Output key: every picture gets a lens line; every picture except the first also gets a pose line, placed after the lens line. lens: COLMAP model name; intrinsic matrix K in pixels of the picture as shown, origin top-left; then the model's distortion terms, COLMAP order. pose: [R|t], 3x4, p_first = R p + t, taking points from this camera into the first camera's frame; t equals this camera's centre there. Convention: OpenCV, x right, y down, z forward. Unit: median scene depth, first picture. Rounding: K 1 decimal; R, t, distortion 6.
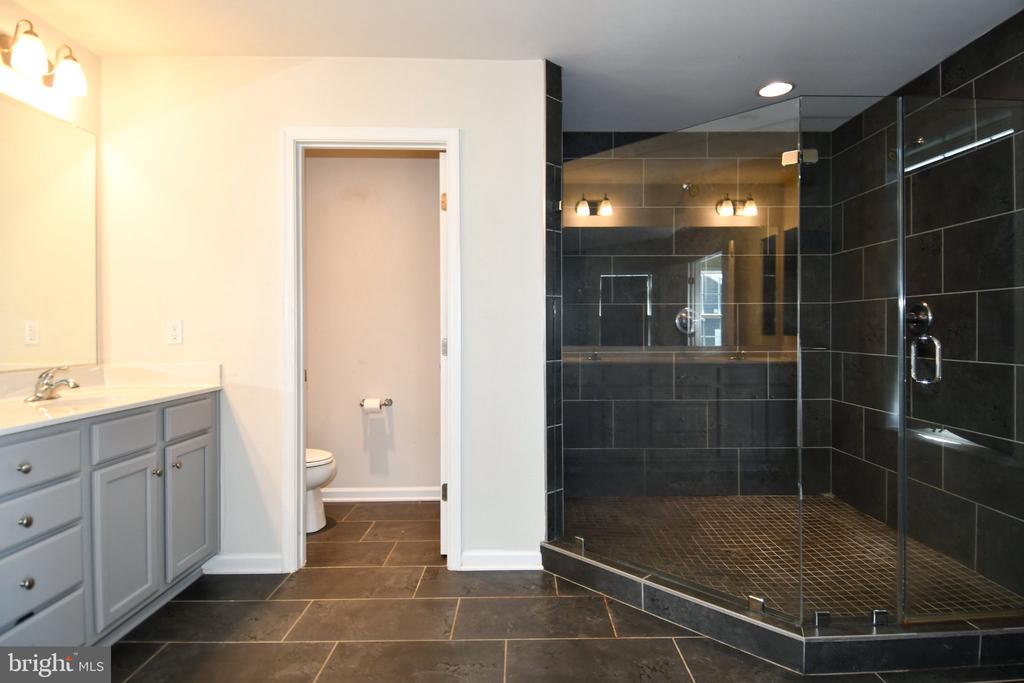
lens RADIAL K [[545.0, 0, 517.0], [0, 545.0, 337.4], [0, 0, 1]] dist [0.000548, -0.001195]
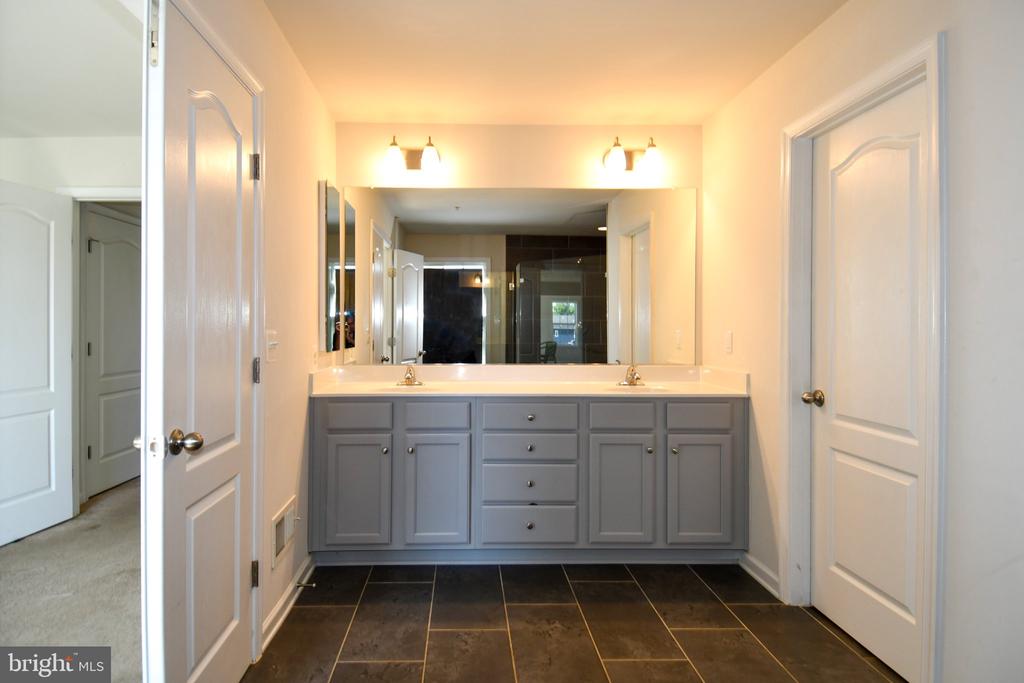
lens RADIAL K [[545.0, 0, 517.0], [0, 545.0, 337.4], [0, 0, 1]] dist [0.000548, -0.001195]
pose [[0.050242, 0.001535, -0.998736, 0.588301], [-0.023978, 0.999712, 0.000330, -0.012590], [0.998449, 0.023931, 0.050265, 0.586310]]
